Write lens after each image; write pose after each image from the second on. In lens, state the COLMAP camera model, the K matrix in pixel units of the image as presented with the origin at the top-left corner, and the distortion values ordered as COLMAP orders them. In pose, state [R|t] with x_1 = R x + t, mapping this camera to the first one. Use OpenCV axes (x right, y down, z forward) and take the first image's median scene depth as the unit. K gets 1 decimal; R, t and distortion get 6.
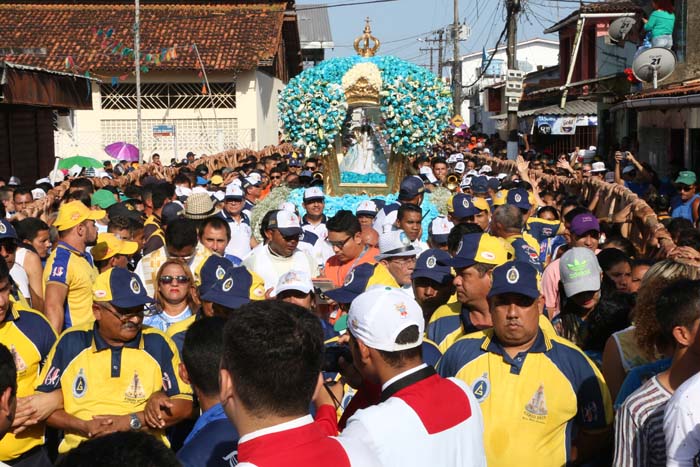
lens RADIAL K [[1300.1, 0, 348.7], [0, 1300.1, 233.0], [0, 0, 1]] dist [0.230036, 0.000000]
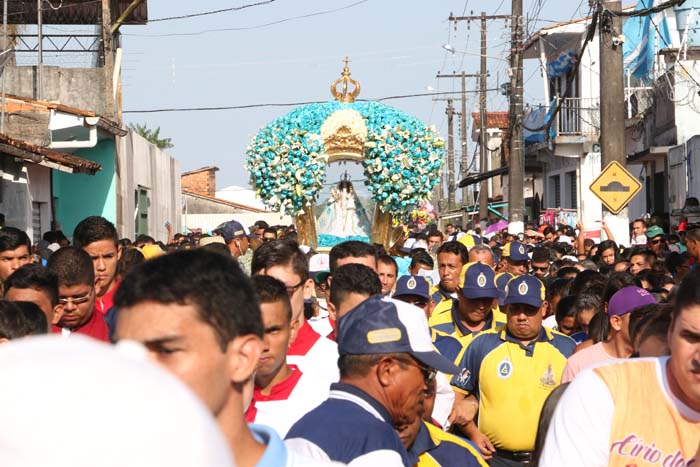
lens RADIAL K [[3239.2, 0, 350.0], [0, 3239.2, 233.5], [0, 0, 1]] dist [0.324470, 0.000000]
pose [[0.996535, -0.001099, 0.083166, -0.168752], [0.007024, 0.997453, -0.070976, 0.108720], [-0.082876, 0.071314, 0.994005, -1.176062]]
